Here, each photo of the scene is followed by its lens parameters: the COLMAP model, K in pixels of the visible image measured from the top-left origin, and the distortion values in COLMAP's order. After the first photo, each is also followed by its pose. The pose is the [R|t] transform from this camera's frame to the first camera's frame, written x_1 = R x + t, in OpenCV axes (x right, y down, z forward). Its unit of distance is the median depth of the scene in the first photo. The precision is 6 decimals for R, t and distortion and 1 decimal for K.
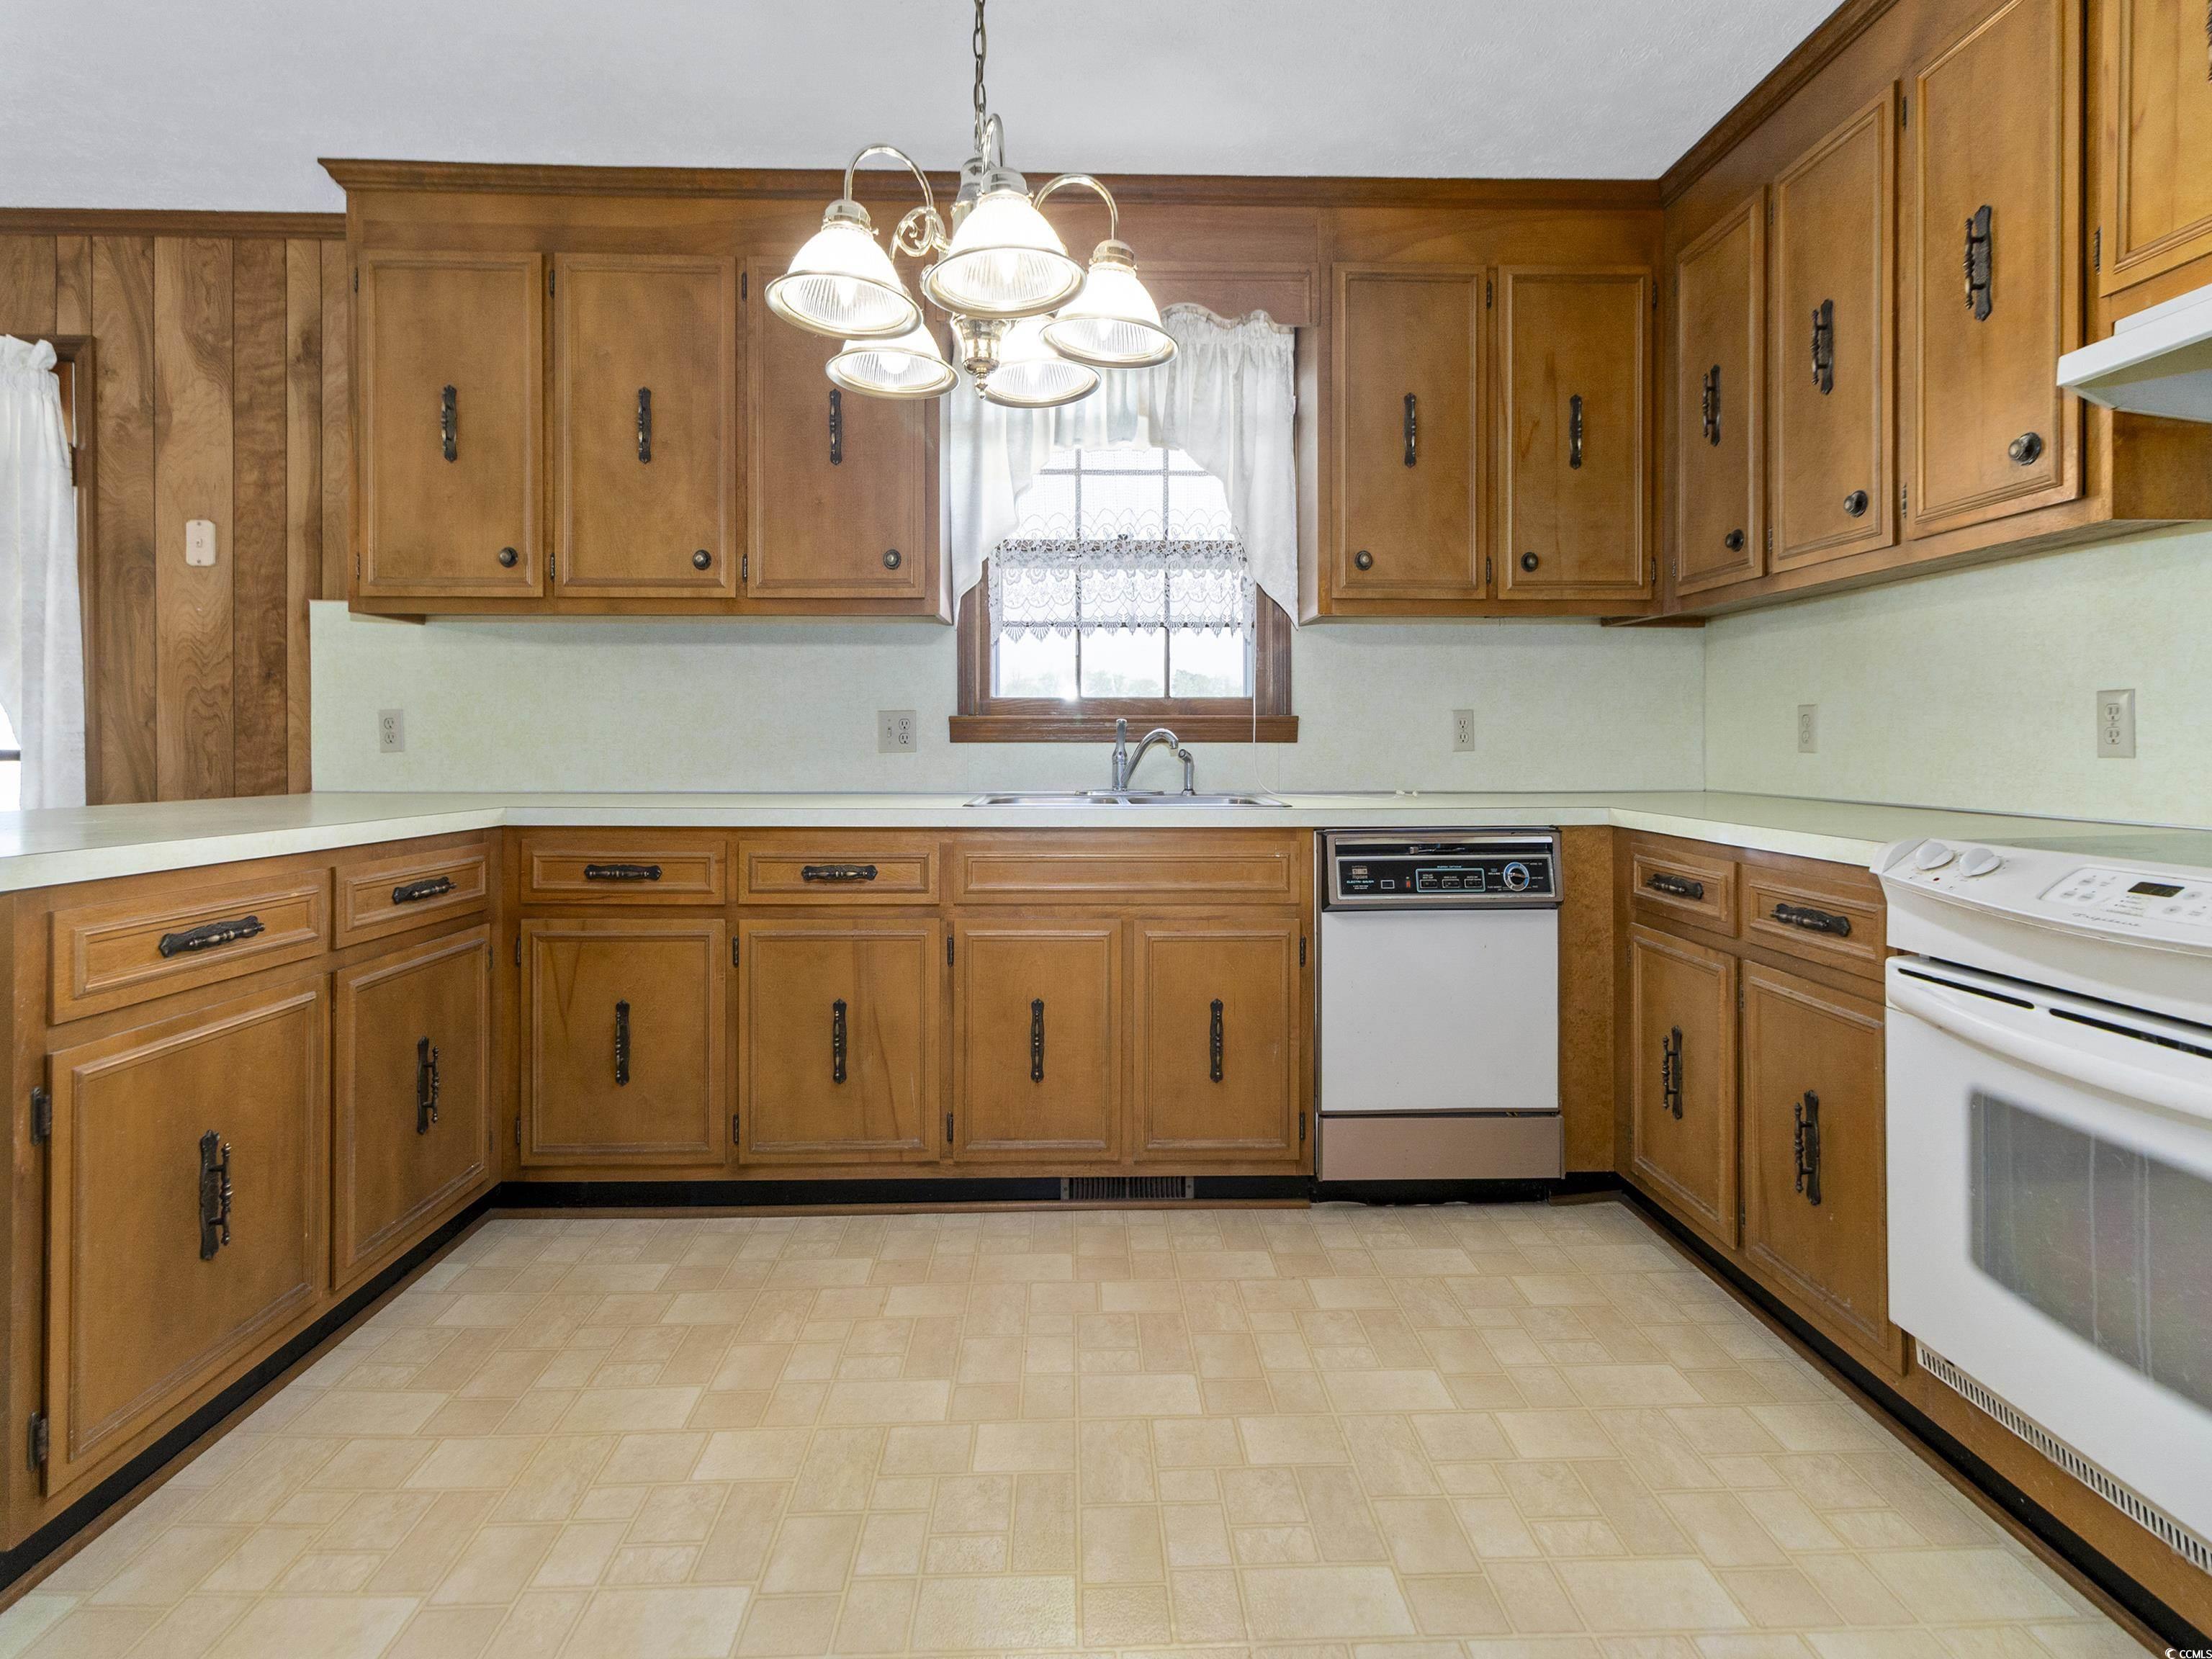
lens RADIAL K [[1030.7, 0, 1100.4], [0, 1030.7, 743.1], [0, 0, 1]] dist [0.007286, -0.000005]
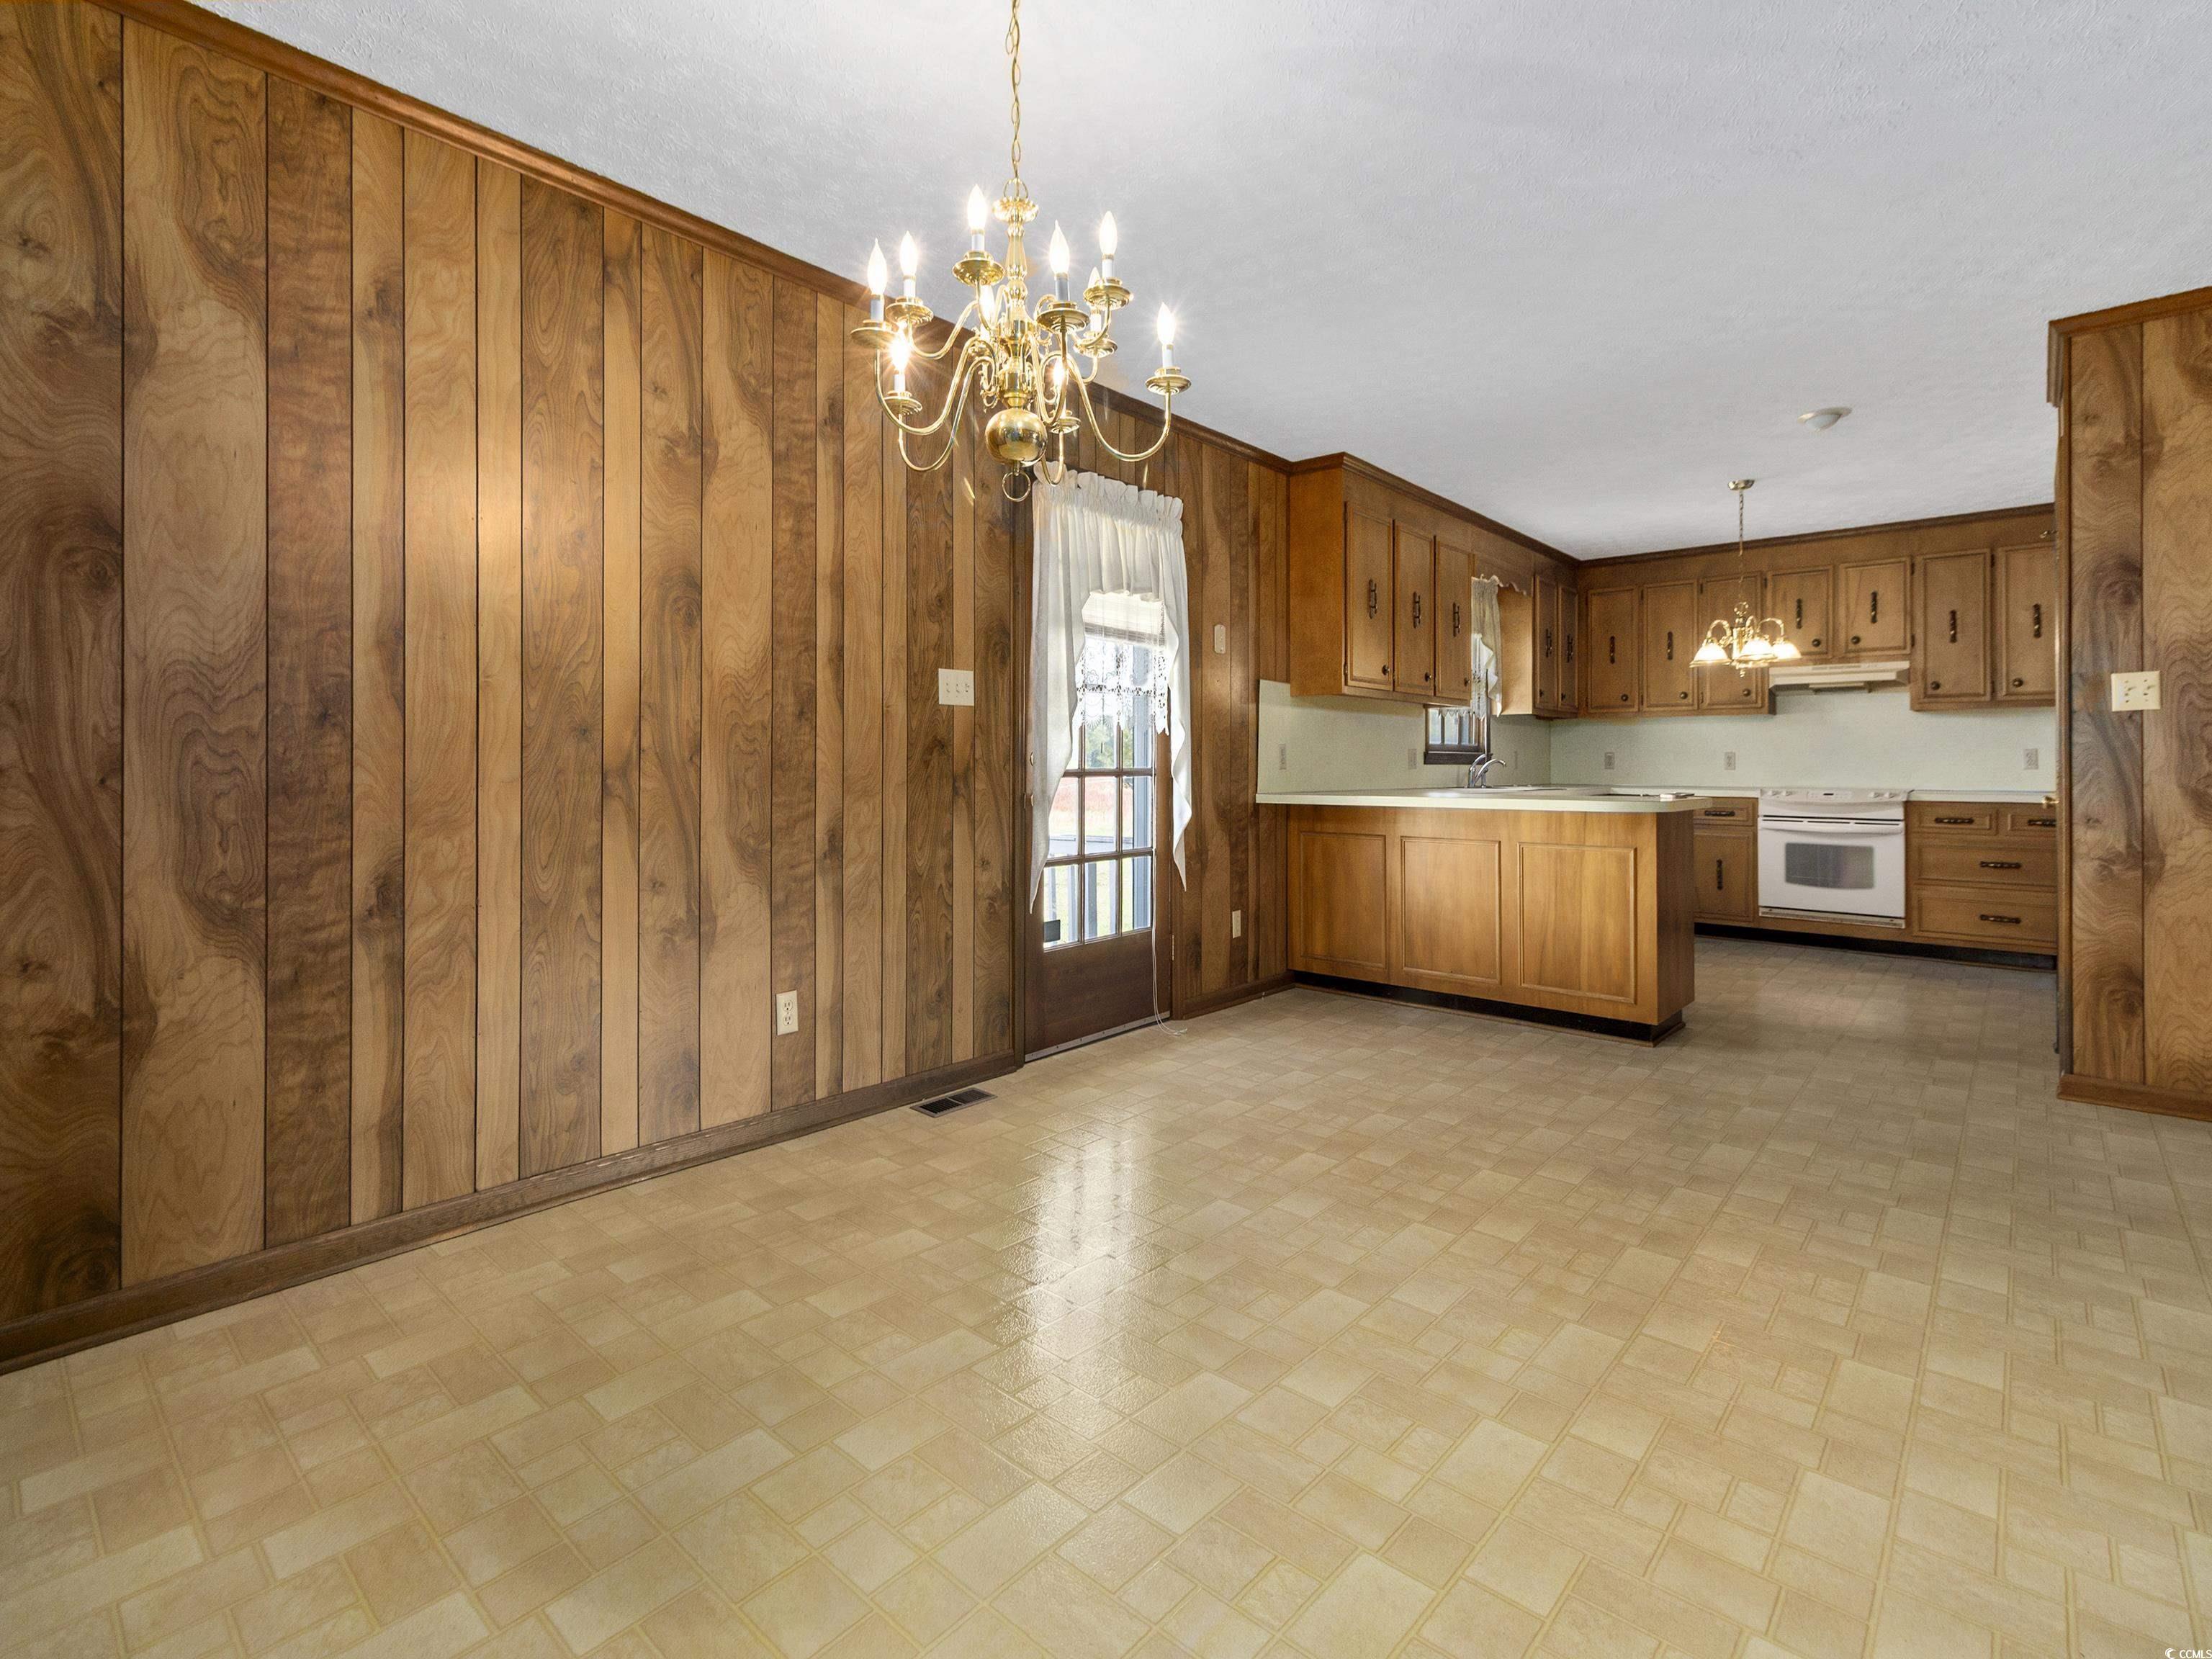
lens RADIAL K [[1036.8, 0, 1113.7], [0, 1036.8, 756.6], [0, 0, 1]] dist [0.007424, 0.000182]
pose [[0.684152, 0.007952, 0.729297, -2.310053], [-0.002553, 0.999961, -0.008508, 0.003008], [-0.729335, 0.003959, 0.684145, 0.022102]]
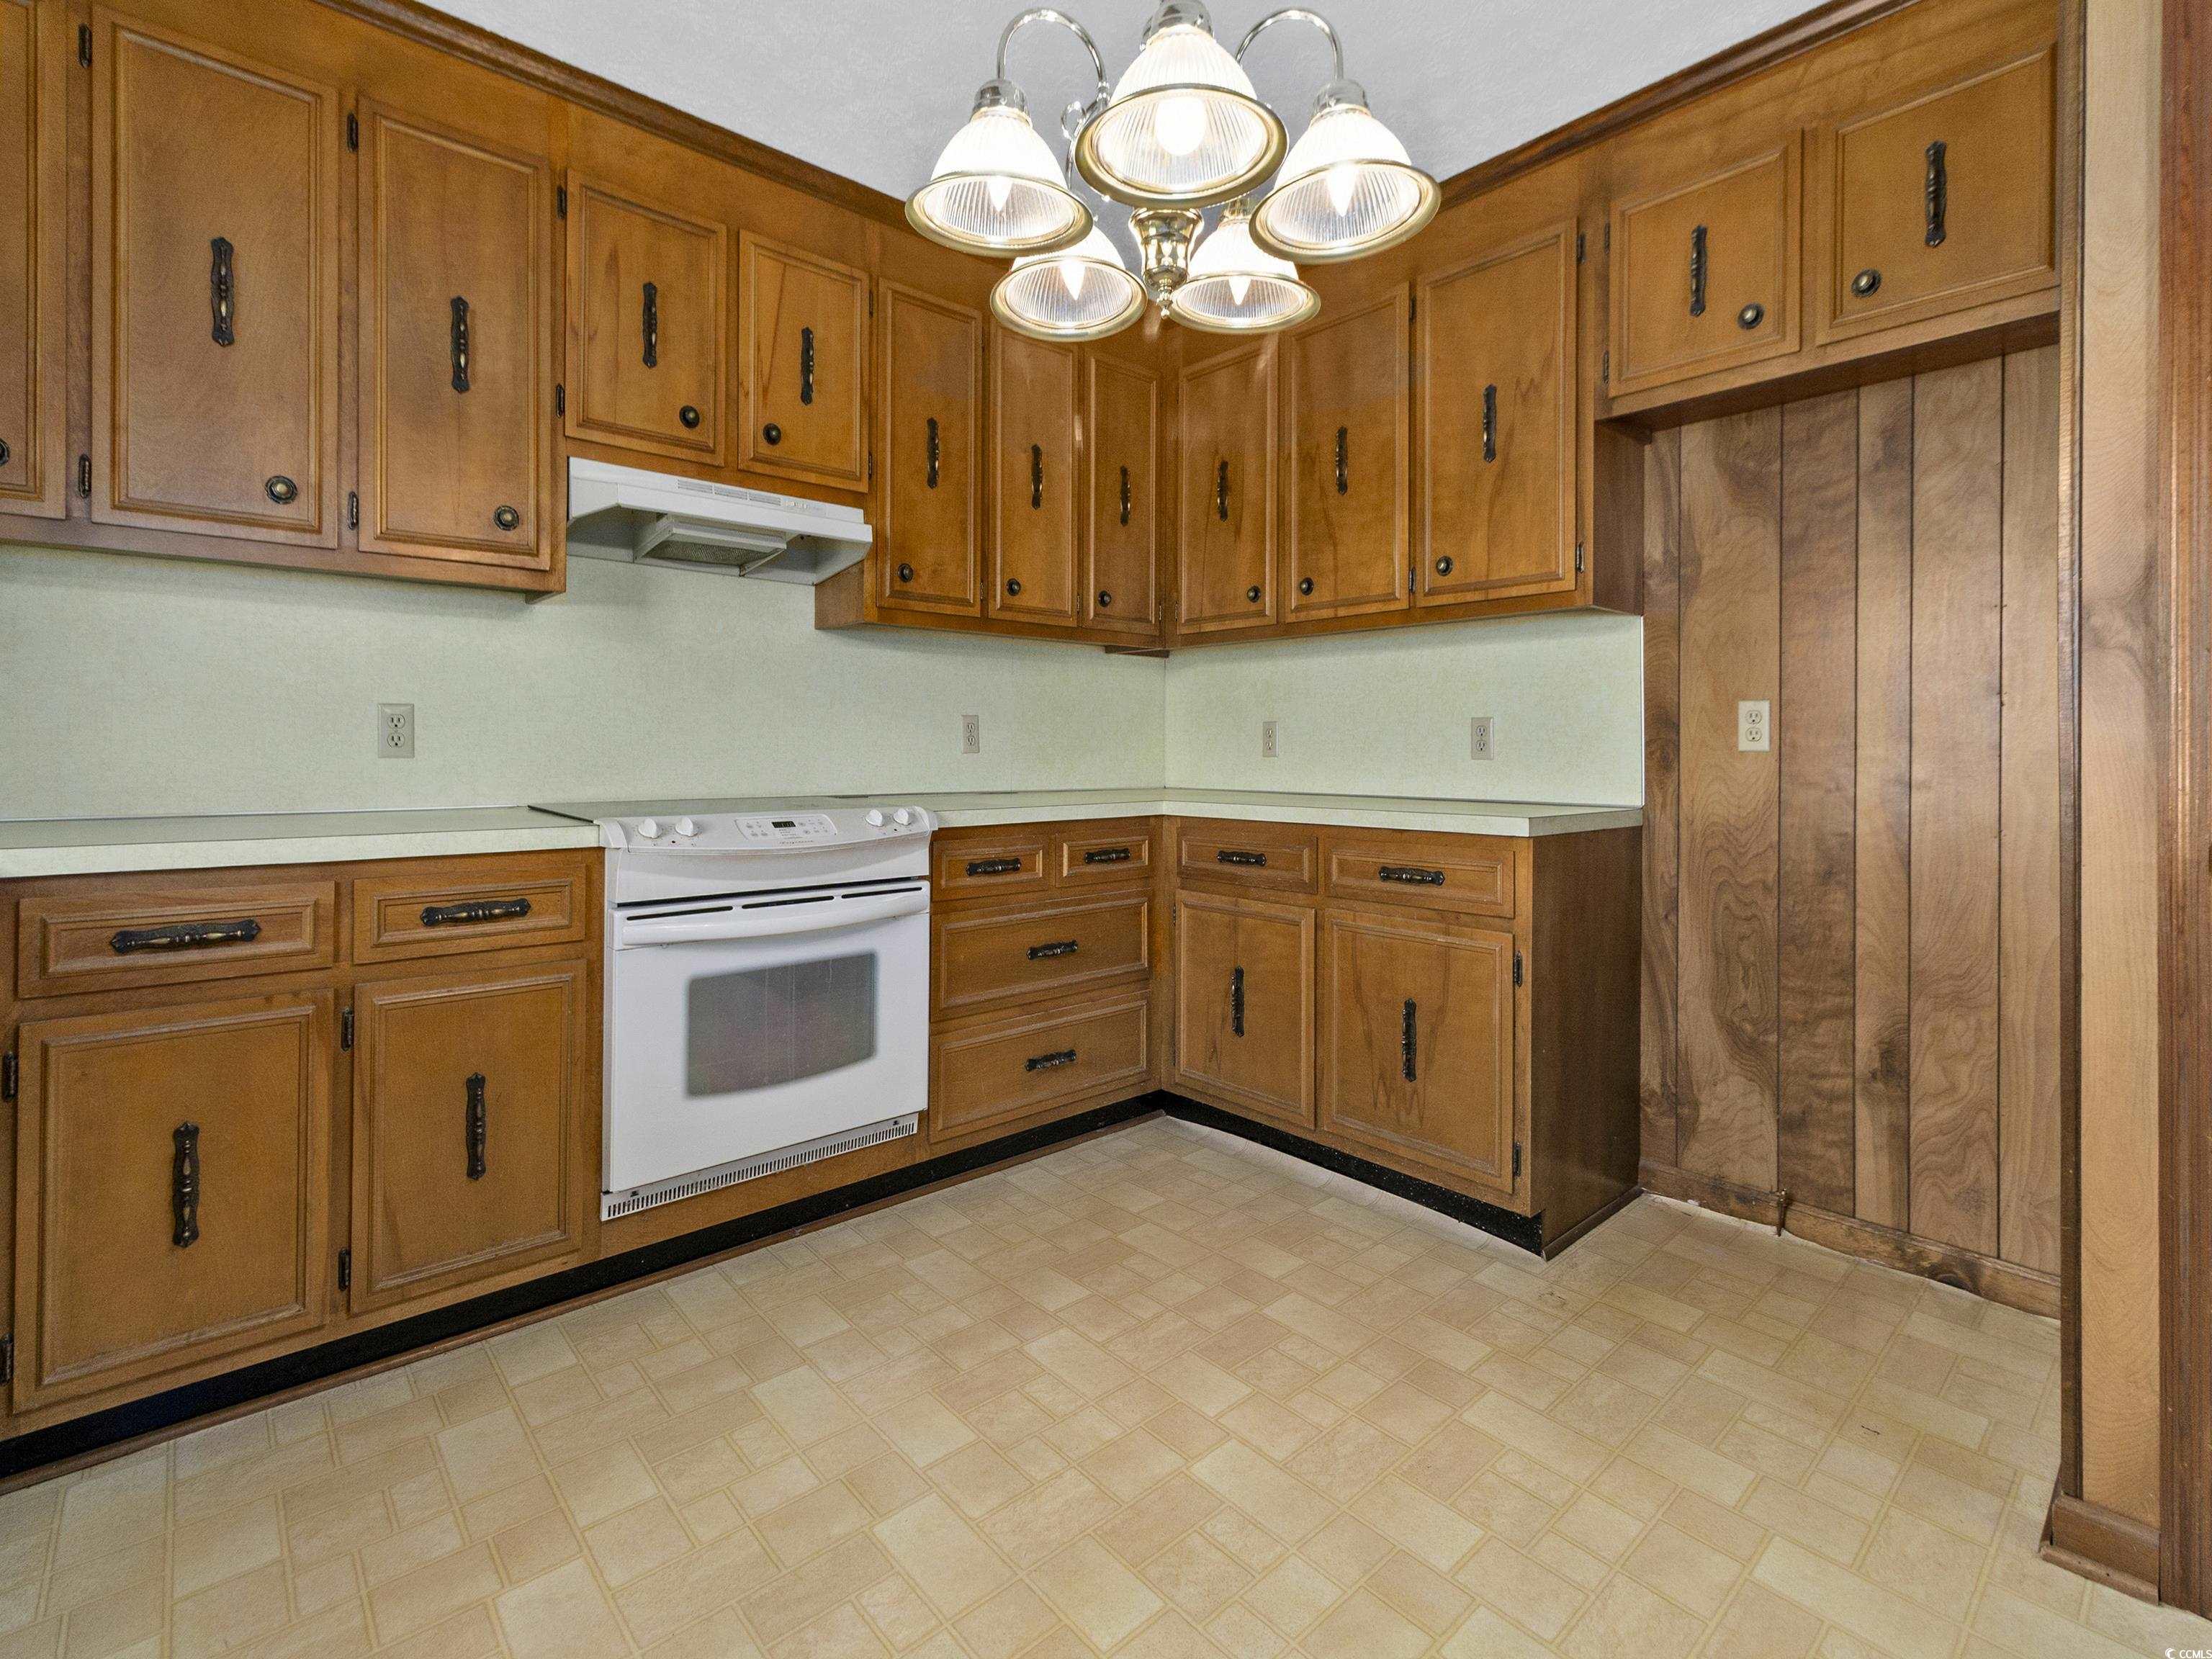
lens RADIAL K [[1030.7, 0, 1100.4], [0, 1030.7, 743.1], [0, 0, 1]] dist [0.007286, -0.000005]
pose [[-0.638457, -0.001062, 0.769656, -0.353963], [-0.005803, 0.999977, -0.003434, -0.001888], [-0.769635, -0.006659, -0.638449, 0.779794]]
